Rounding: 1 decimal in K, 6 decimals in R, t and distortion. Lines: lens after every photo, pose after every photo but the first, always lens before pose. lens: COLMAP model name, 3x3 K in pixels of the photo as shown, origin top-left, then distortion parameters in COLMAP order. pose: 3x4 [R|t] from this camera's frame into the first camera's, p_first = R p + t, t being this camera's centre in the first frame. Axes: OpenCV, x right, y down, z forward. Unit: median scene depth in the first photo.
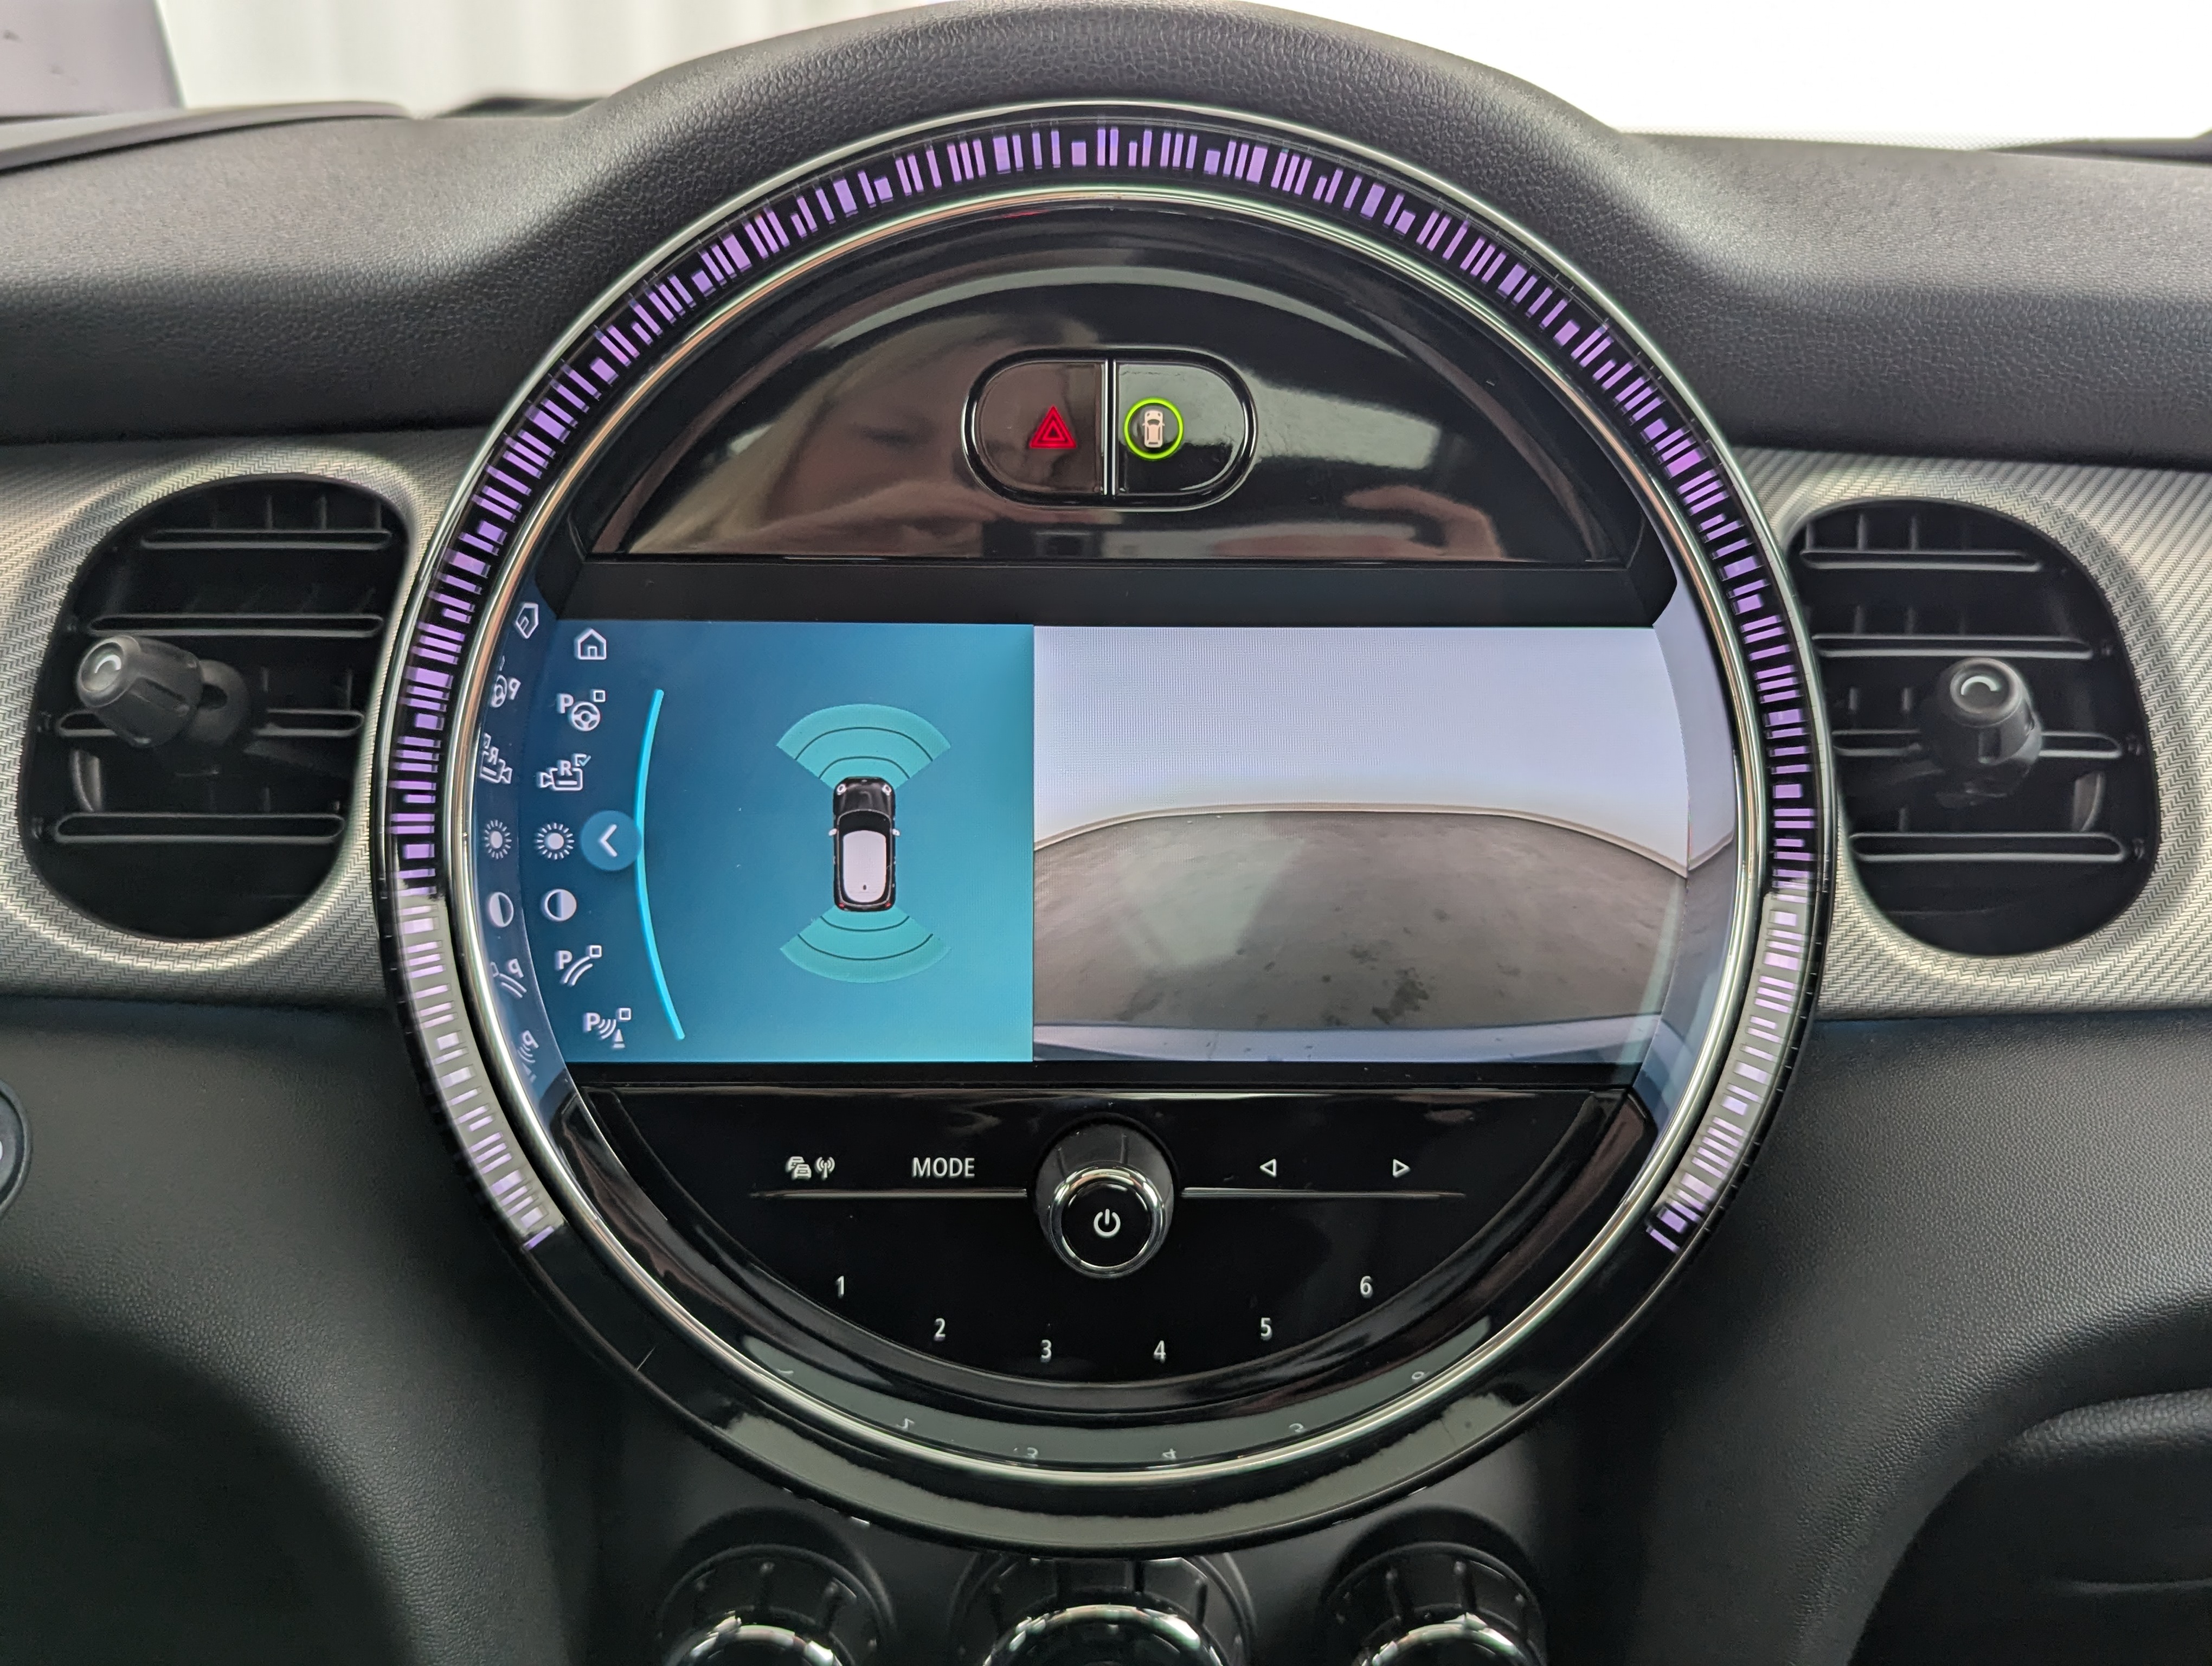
lens RADIAL K [[1957.8, 0, 1084.6], [0, 1957.8, 825.2], [0, 0, 1]] dist [0.060619, -0.056741]
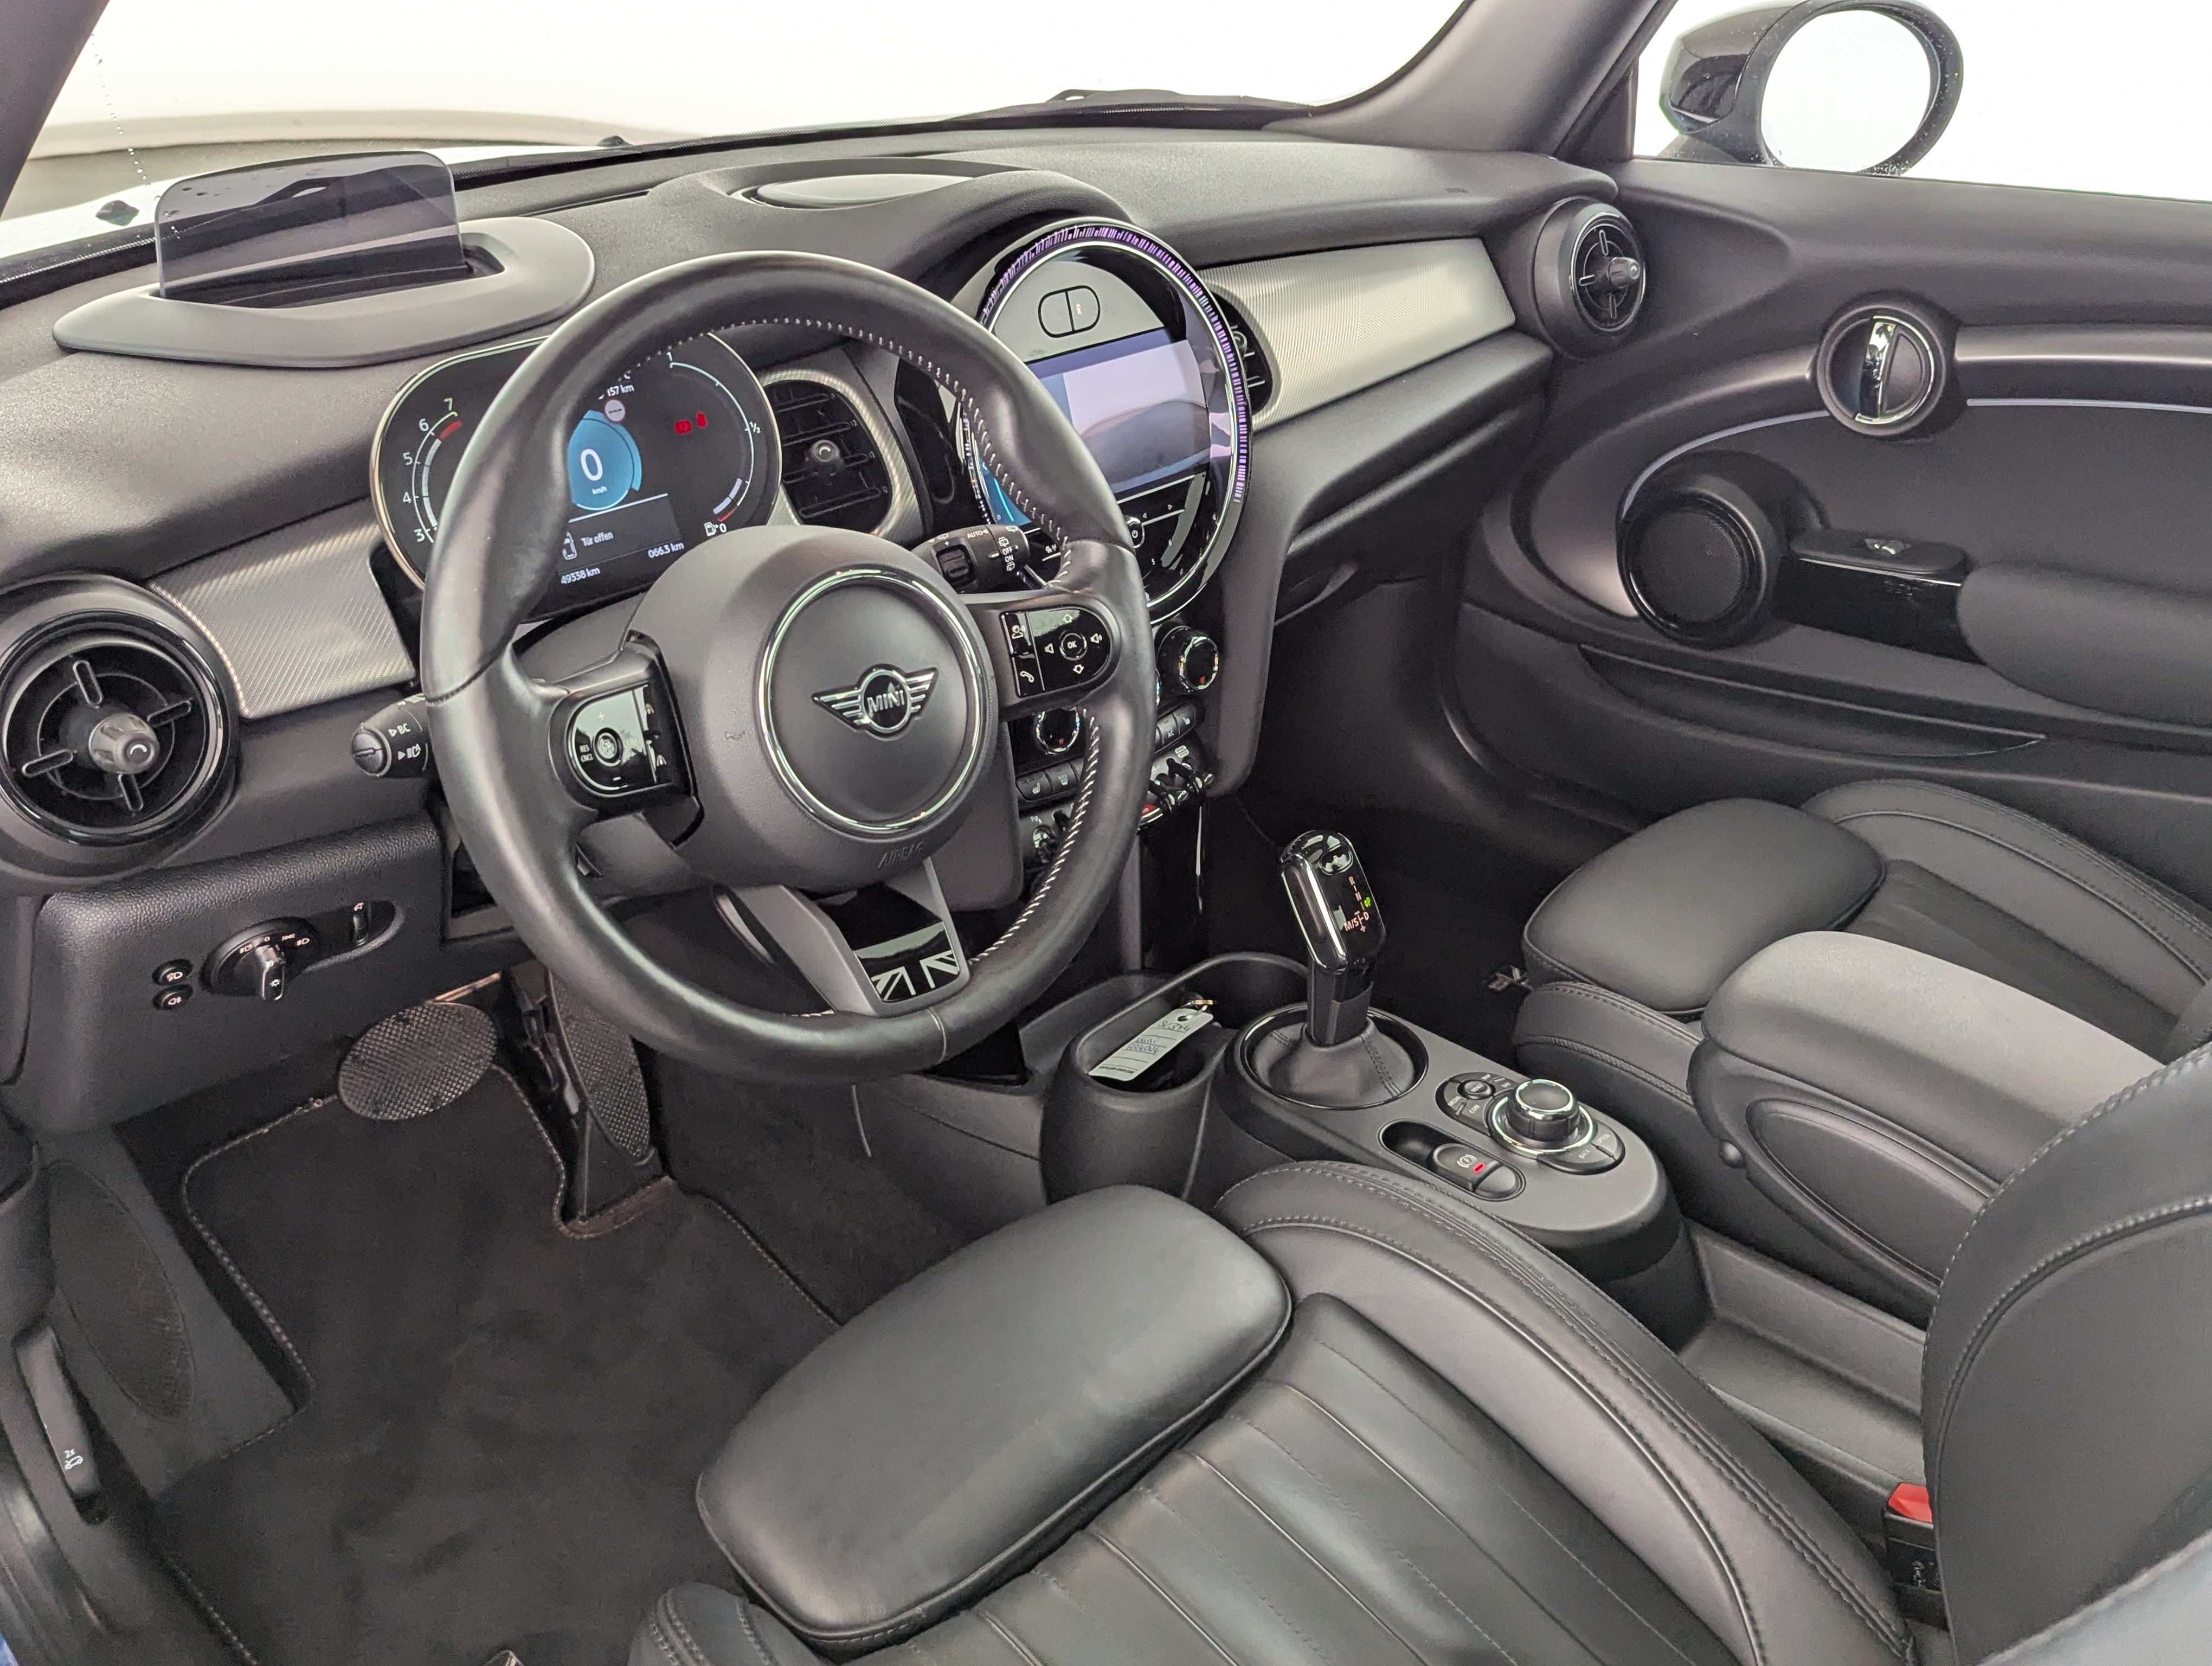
lens RADIAL K [[1950.9, 0, 1115.6], [0, 1950.9, 830.7], [0, 0, 1]] dist [0.072515, -0.071654]
pose [[0.718993, -0.344074, 0.603872, -2.373333], [0.254348, 0.938848, 0.232101, -0.127228], [-0.646804, -0.013285, 0.762540, -1.726174]]
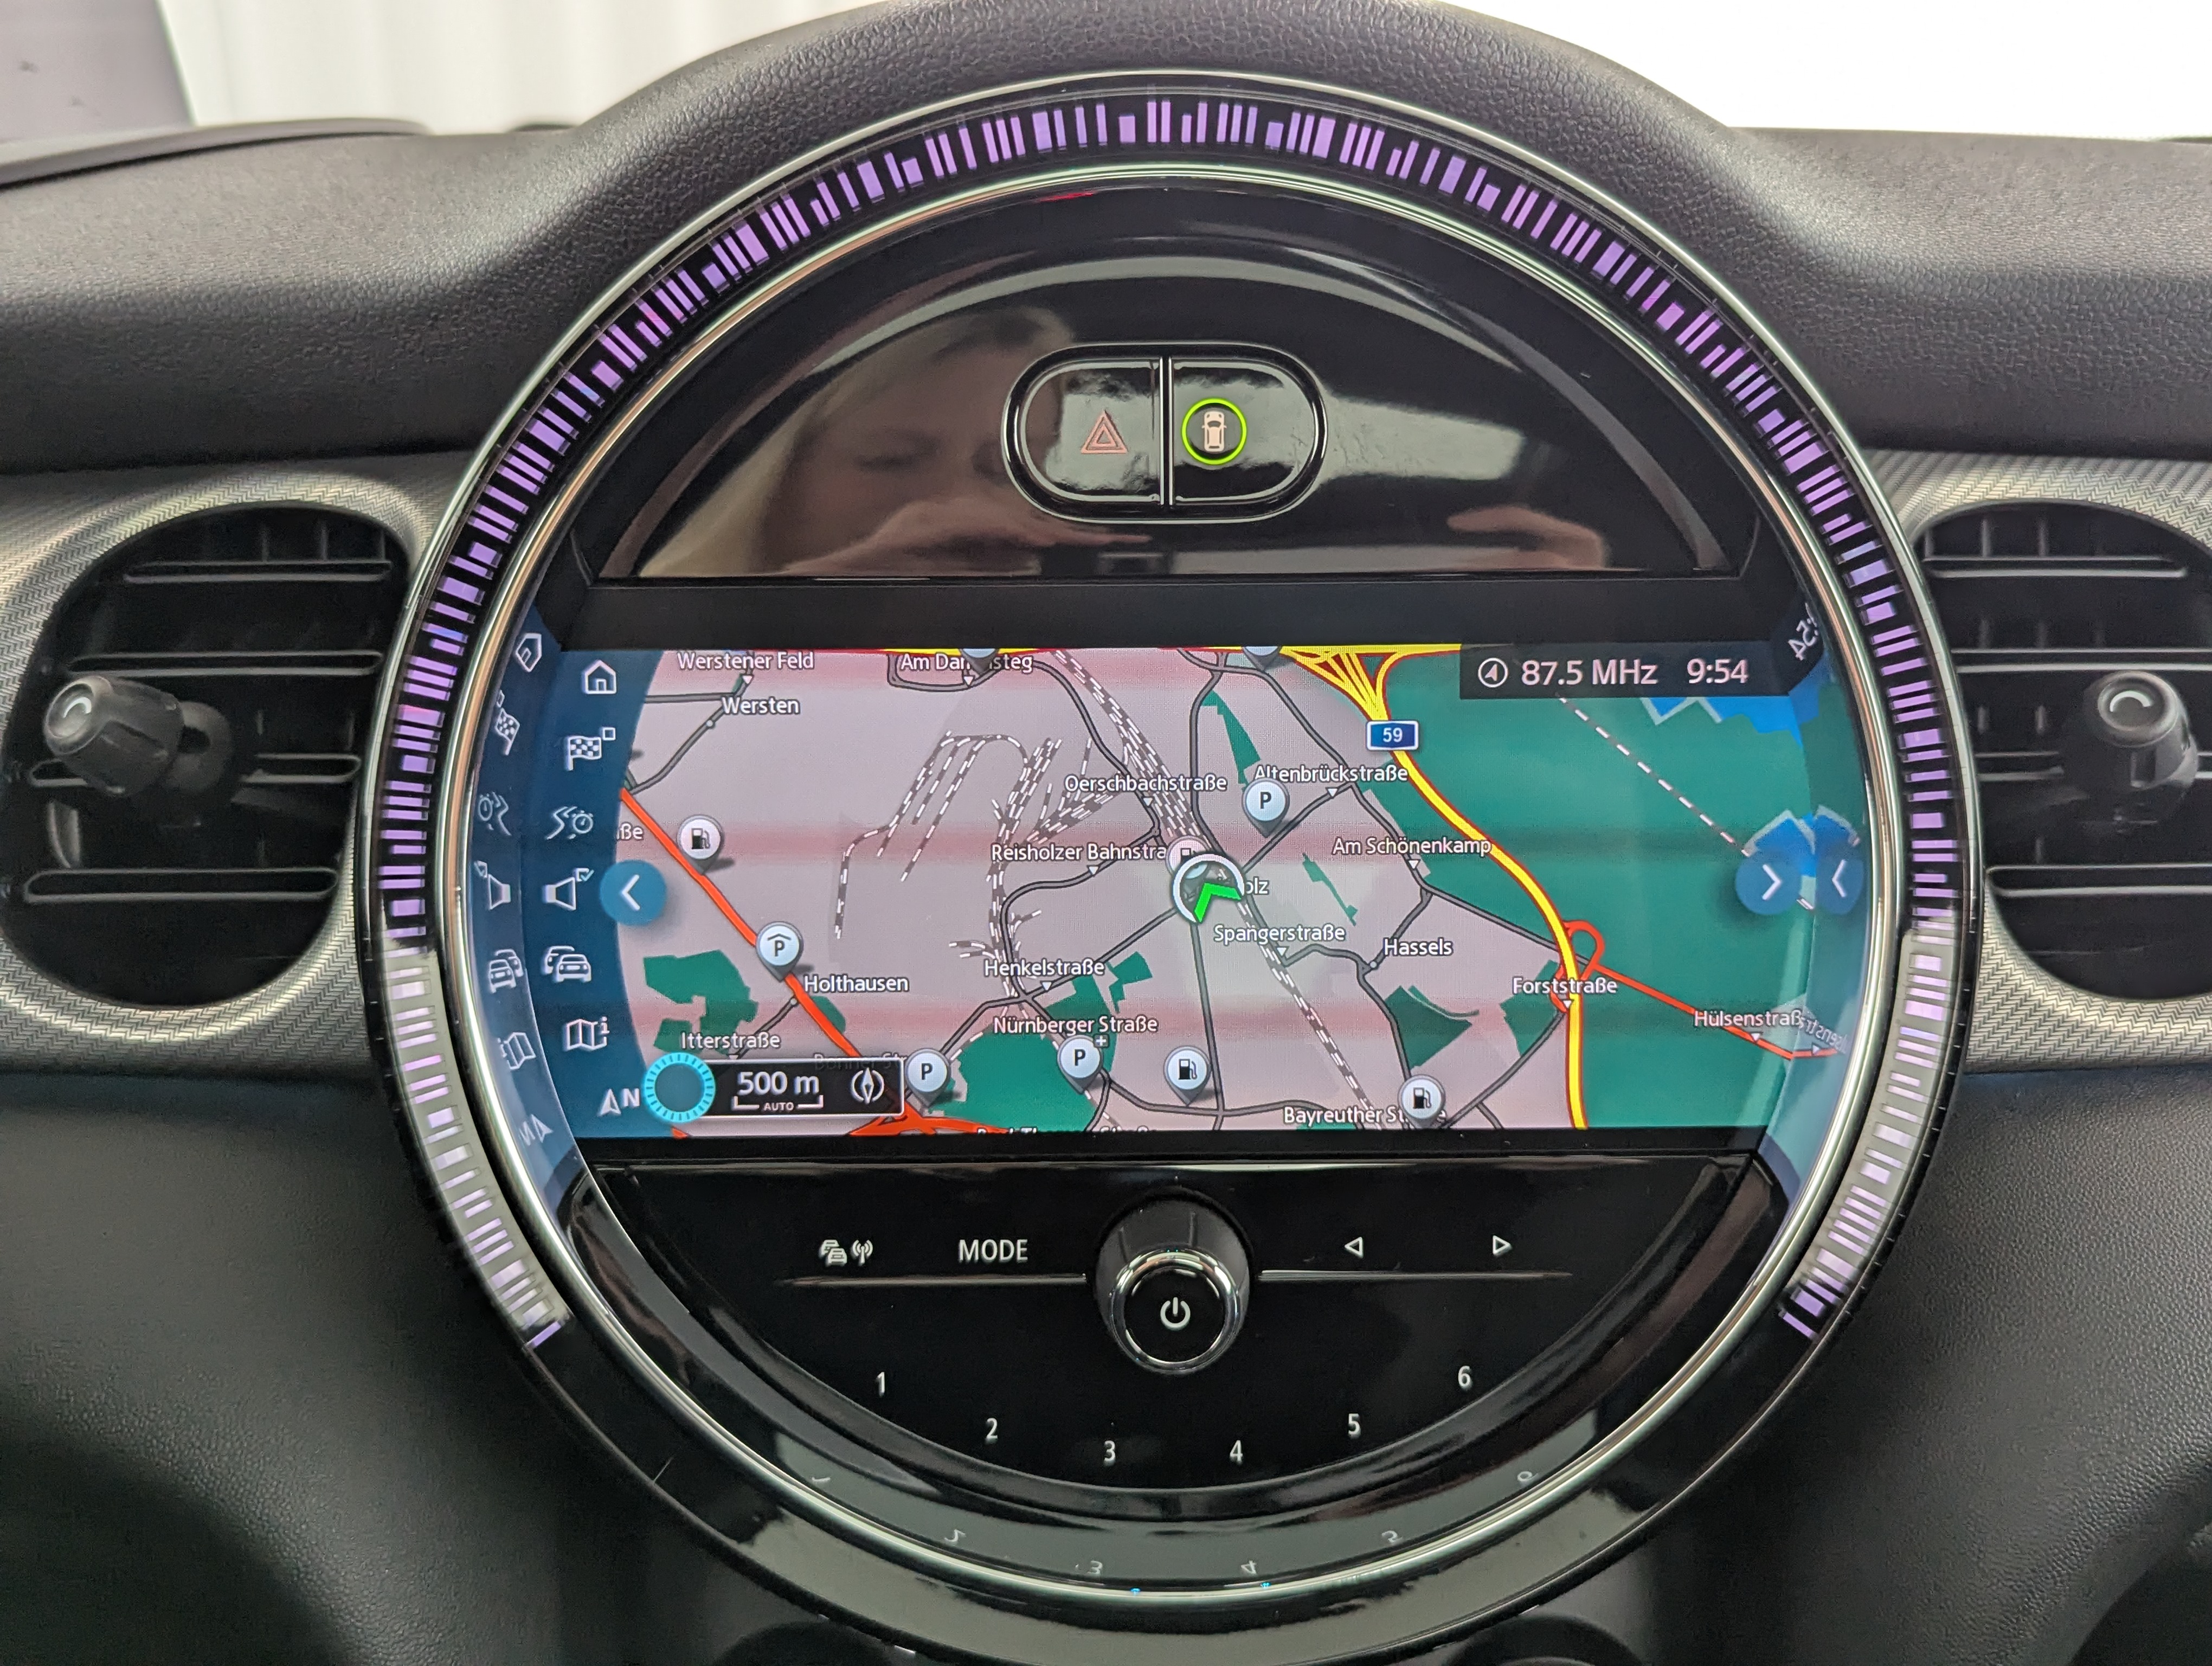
lens RADIAL K [[1993.8, 0, 1129.0], [0, 1993.8, 812.8], [0, 0, 1]] dist [0.032436, -0.011203]
pose [[0.999837, -0.013717, -0.011780, 0.004334], [0.013400, 0.999556, -0.026596, -0.001340], [0.012139, 0.026434, 0.999577, 0.082960]]
